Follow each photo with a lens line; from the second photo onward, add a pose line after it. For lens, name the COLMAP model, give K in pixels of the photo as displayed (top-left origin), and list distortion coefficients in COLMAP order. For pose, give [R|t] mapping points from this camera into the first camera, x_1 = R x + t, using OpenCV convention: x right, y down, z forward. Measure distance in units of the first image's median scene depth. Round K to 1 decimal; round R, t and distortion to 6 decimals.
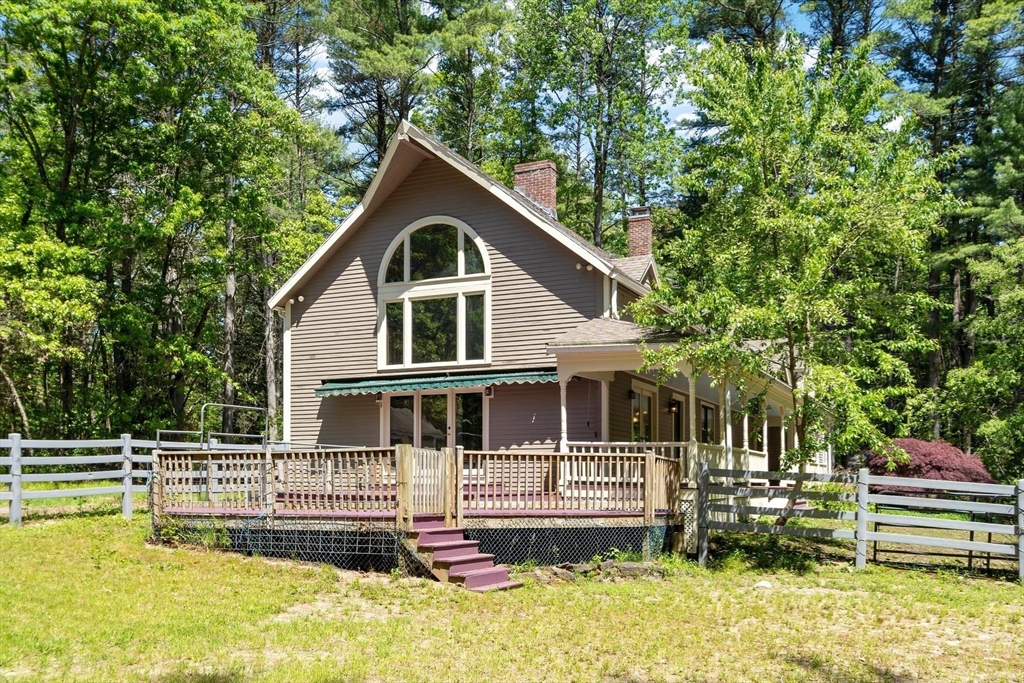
lens RADIAL K [[970.1, 0, 514.4], [0, 970.1, 482.9], [0, 0, 1]] dist [0.002769, -0.008754]
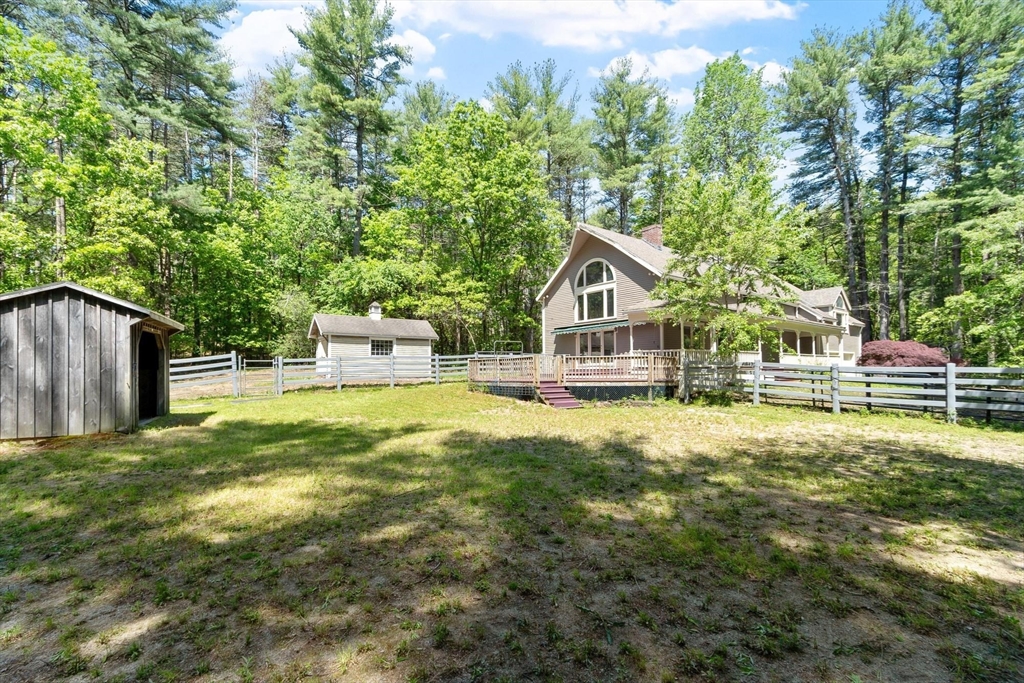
lens RADIAL K [[455.8, 0, 505.3], [0, 455.8, 359.0], [0, 0, 1]] dist [0.002060, 0.000334]
pose [[0.890311, -0.023673, -0.454737, 0.234675], [0.013527, 0.999582, -0.025552, 0.002101], [0.455152, 0.016598, 0.890259, -0.112911]]
